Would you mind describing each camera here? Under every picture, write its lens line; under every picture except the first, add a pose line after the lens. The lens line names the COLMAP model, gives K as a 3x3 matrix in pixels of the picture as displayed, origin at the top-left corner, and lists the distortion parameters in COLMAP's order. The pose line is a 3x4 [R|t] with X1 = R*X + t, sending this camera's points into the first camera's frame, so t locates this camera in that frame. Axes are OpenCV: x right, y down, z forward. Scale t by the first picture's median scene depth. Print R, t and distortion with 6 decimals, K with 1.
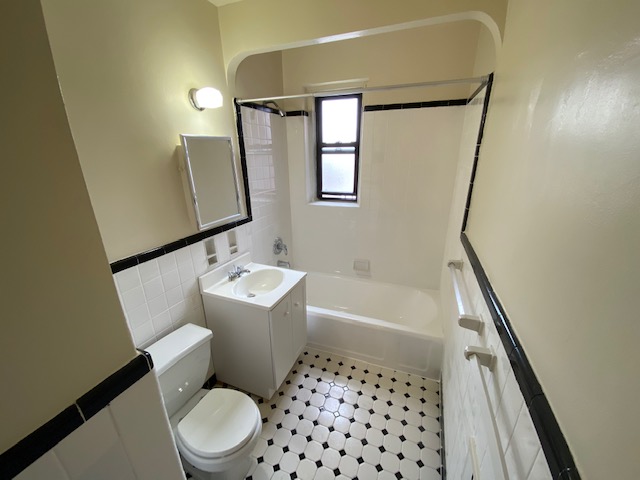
lens RADIAL K [[258.6, 0, 319.0], [0, 258.6, 242.3], [0, 0, 1]] dist [0.014409, -0.017809]
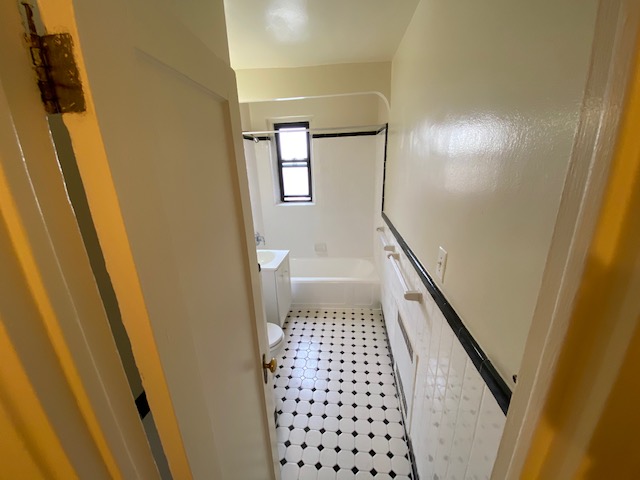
lens RADIAL K [[258.6, 0, 319.0], [0, 258.6, 242.3], [0, 0, 1]] dist [0.014409, -0.017809]
pose [[0.965021, -0.102726, 0.241209, -0.190711], [0.109345, 0.993903, -0.014180, 0.092334], [-0.238282, 0.040059, 0.970370, -0.370363]]
